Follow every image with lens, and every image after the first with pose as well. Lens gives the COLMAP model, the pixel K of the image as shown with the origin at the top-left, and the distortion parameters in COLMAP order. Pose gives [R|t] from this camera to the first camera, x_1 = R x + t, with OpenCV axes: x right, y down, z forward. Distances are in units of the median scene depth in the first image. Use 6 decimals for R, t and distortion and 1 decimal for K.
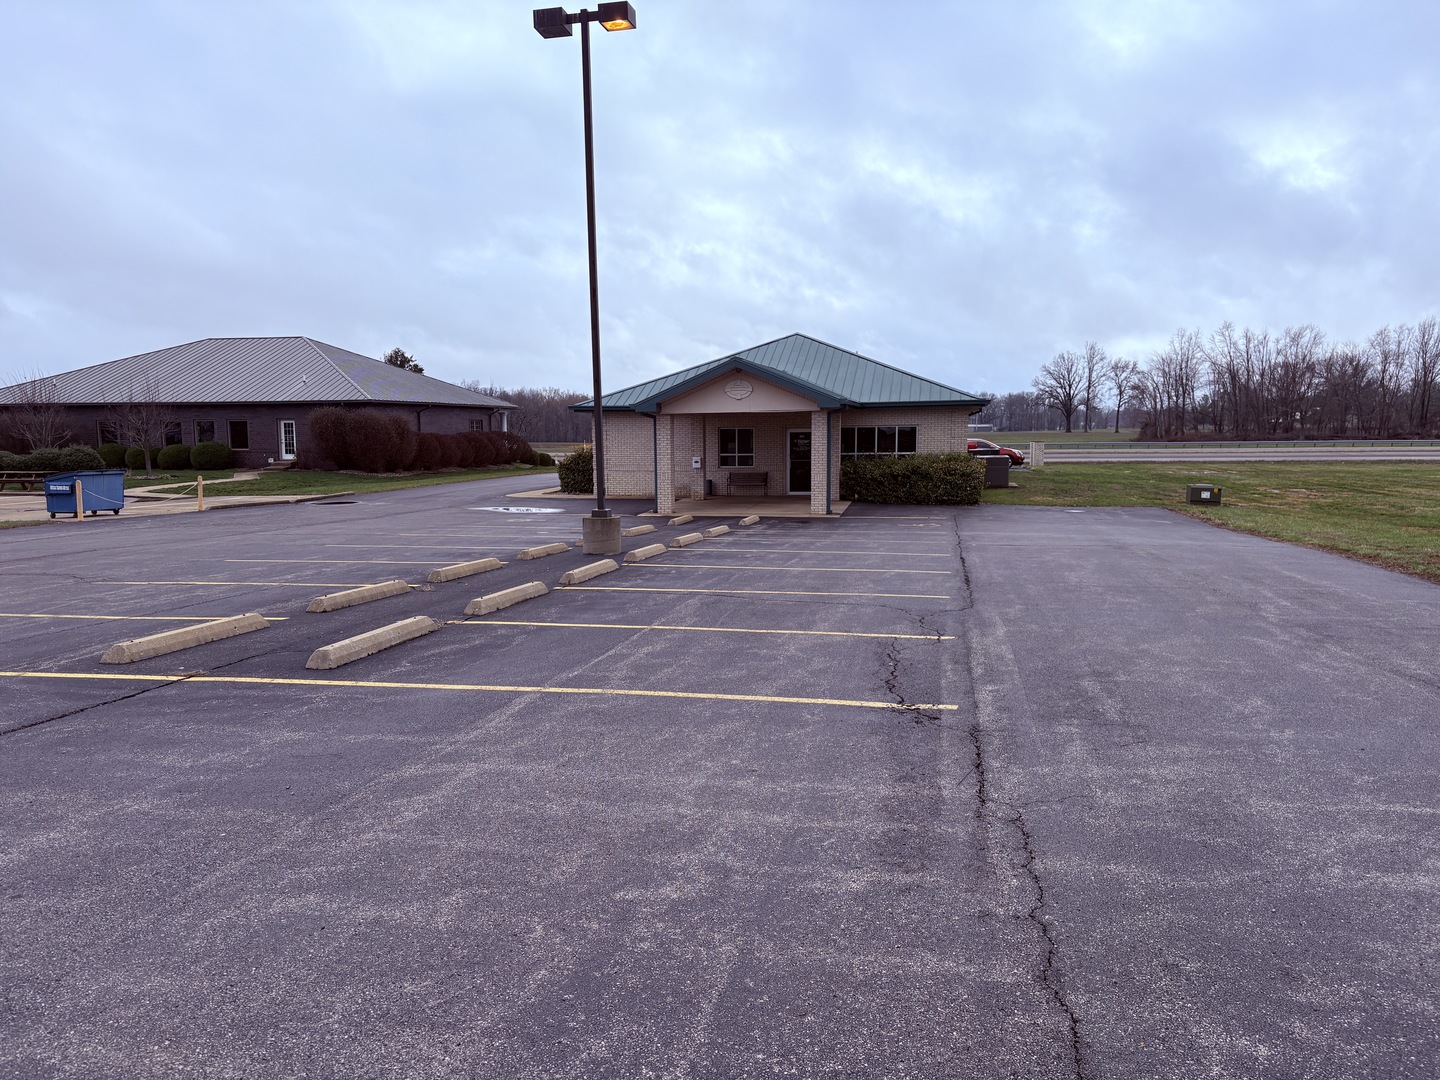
lens RADIAL K [[1083.5, 0, 716.3], [0, 1083.5, 538.9], [0, 0, 1]] dist [0.013384, 0.002855]
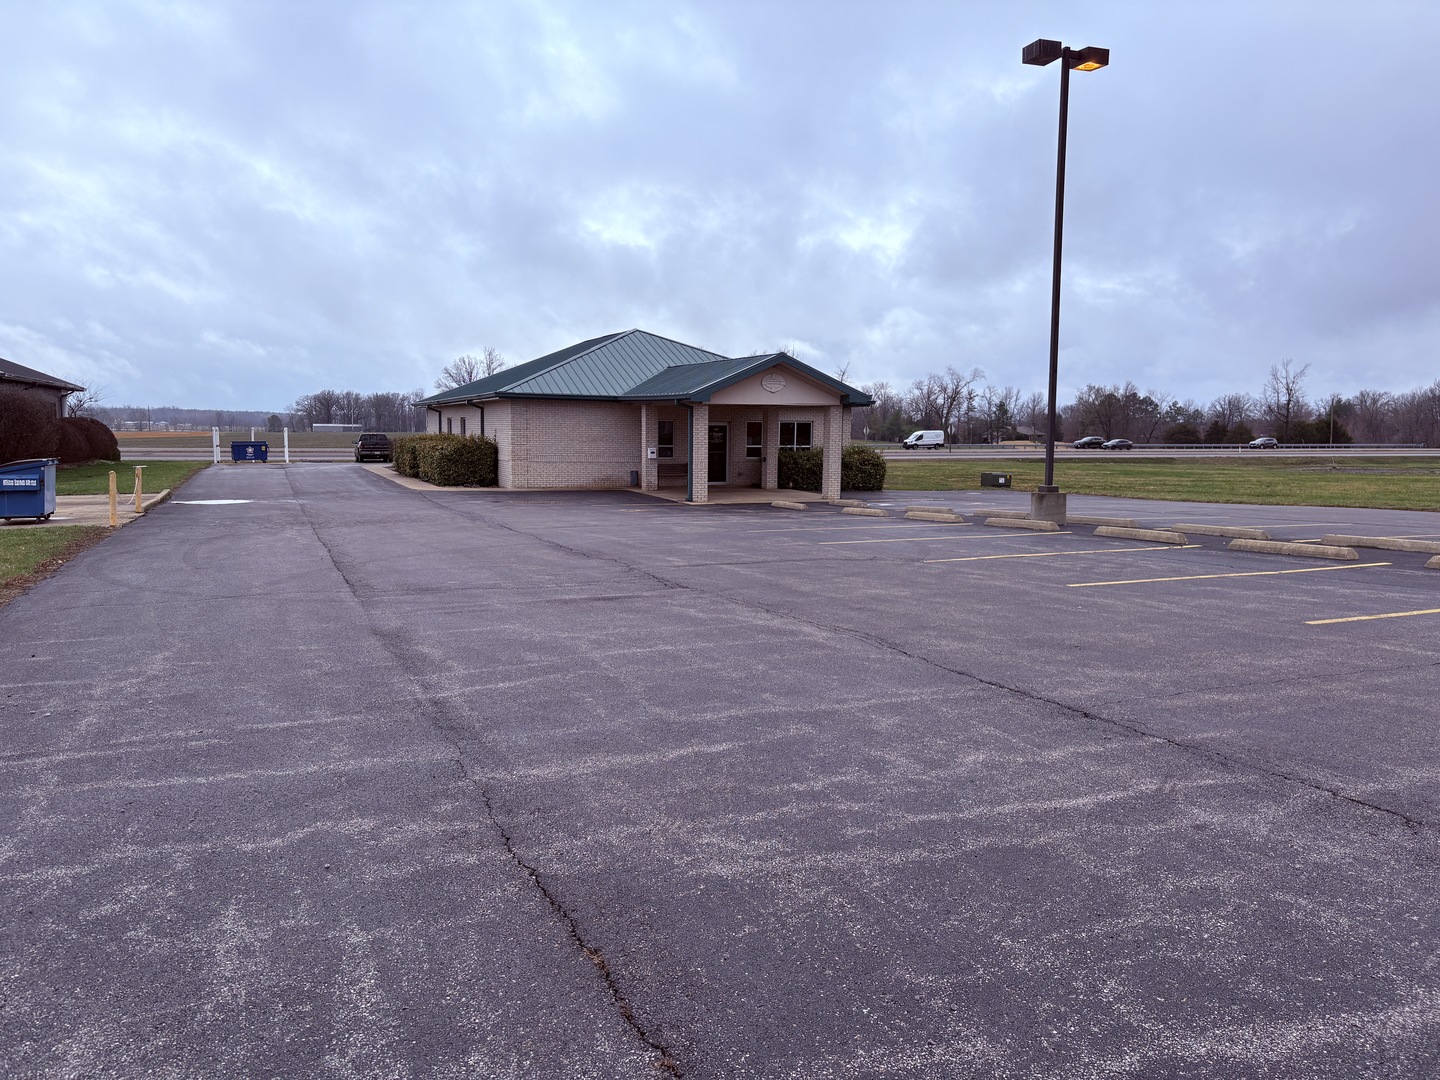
lens RADIAL K [[1083.5, 0, 713.8], [0, 1083.5, 541.7], [0, 0, 1]] dist [0.013384, 0.002855]
pose [[0.826828, -0.041324, 0.560934, -0.540862], [0.040937, 0.999074, 0.013259, 0.000759], [-0.560963, 0.012000, 0.827754, 0.133590]]
